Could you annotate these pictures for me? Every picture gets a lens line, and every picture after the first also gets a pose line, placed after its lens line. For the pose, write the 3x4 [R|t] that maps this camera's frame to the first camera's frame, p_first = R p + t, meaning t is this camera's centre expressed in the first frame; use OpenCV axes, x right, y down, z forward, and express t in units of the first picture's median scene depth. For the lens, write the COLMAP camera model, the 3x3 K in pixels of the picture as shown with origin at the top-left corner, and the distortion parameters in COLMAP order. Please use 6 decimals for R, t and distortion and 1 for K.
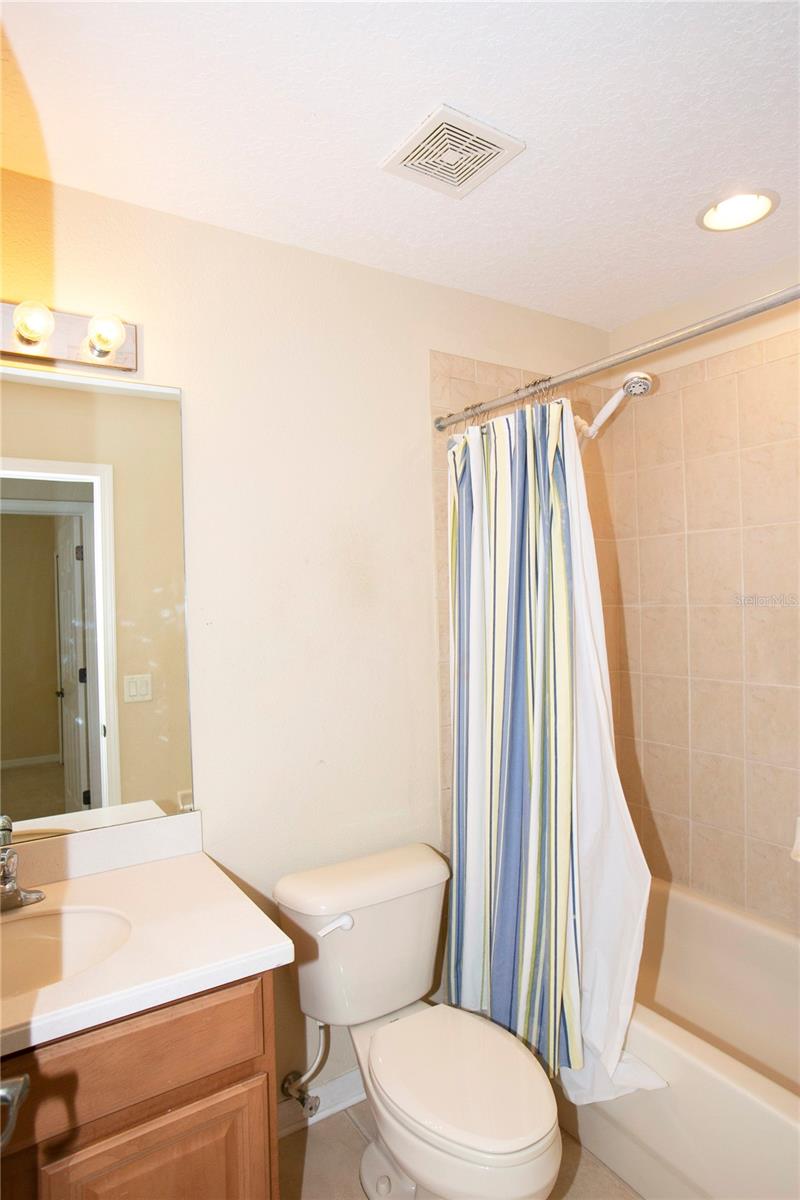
lens RADIAL K [[695.1, 0, 407.8], [0, 695.1, 598.6], [0, 0, 1]] dist [-0.029702, 0.003327]
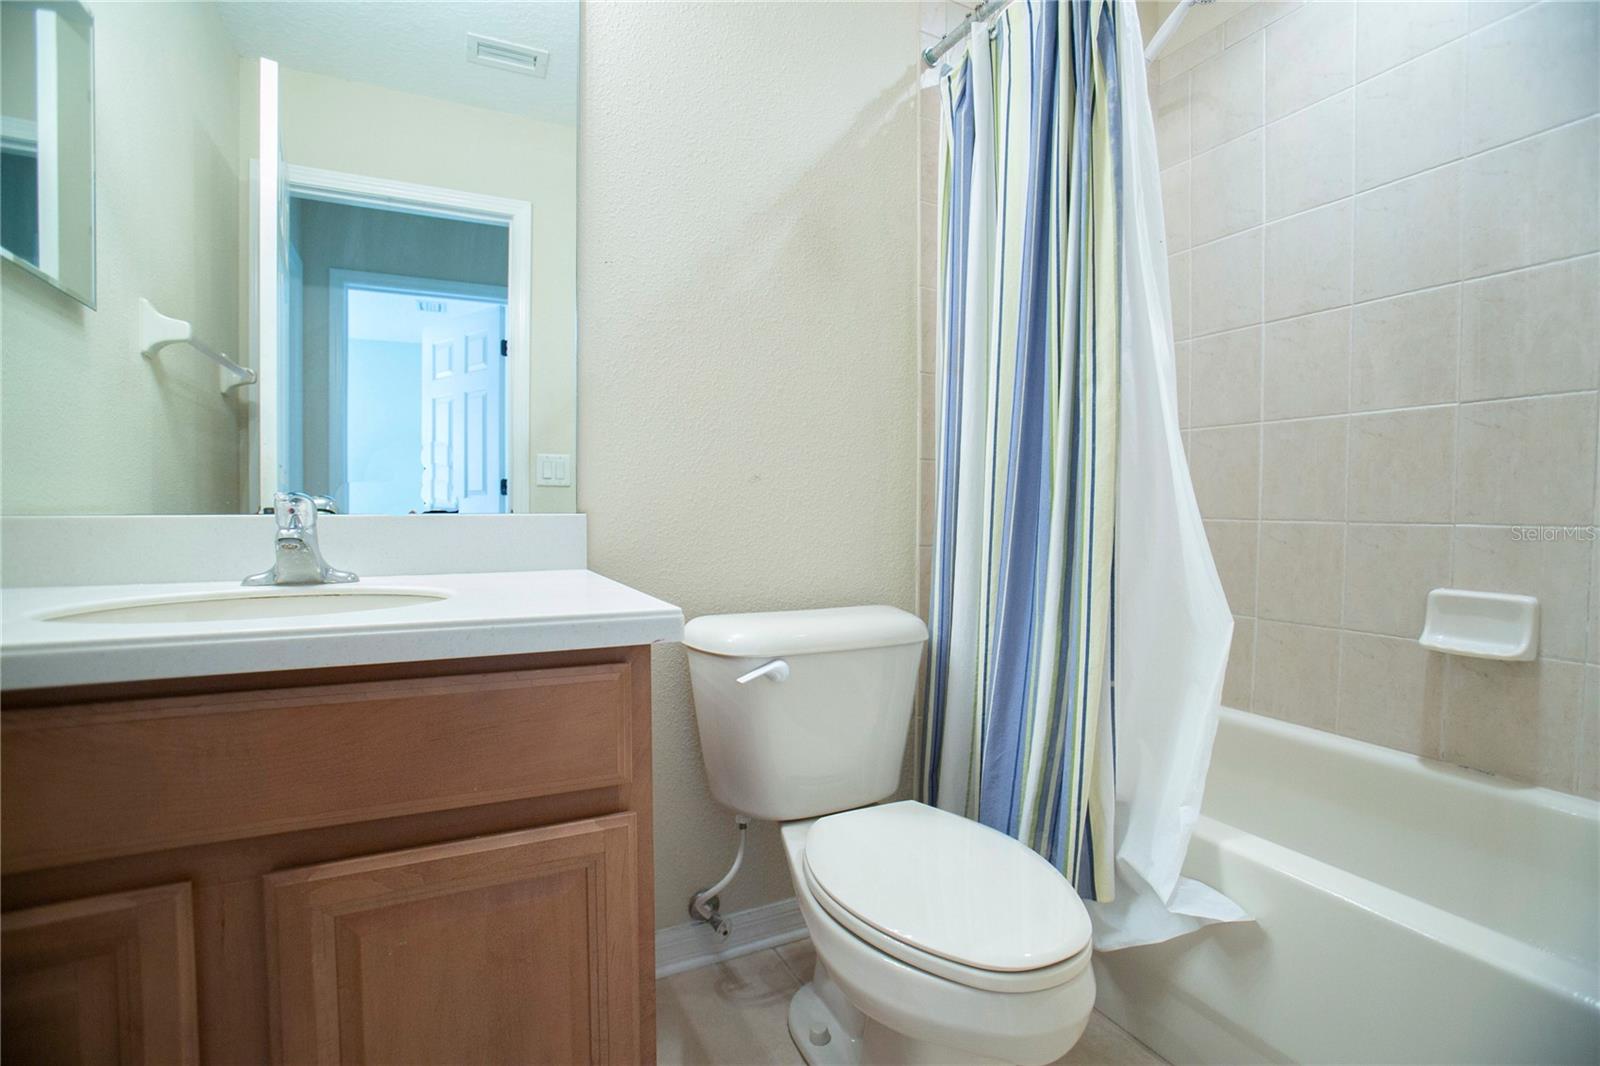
lens RADIAL K [[735.8, 0, 798.4], [0, 735.8, 535.2], [0, 0, 1]] dist [-0.067619, 0.026930]
pose [[0.993925, 0.032171, -0.105254, 0.003741], [-0.029009, 0.999085, 0.031429, 0.263610], [0.106169, -0.028185, 0.993949, 0.225289]]
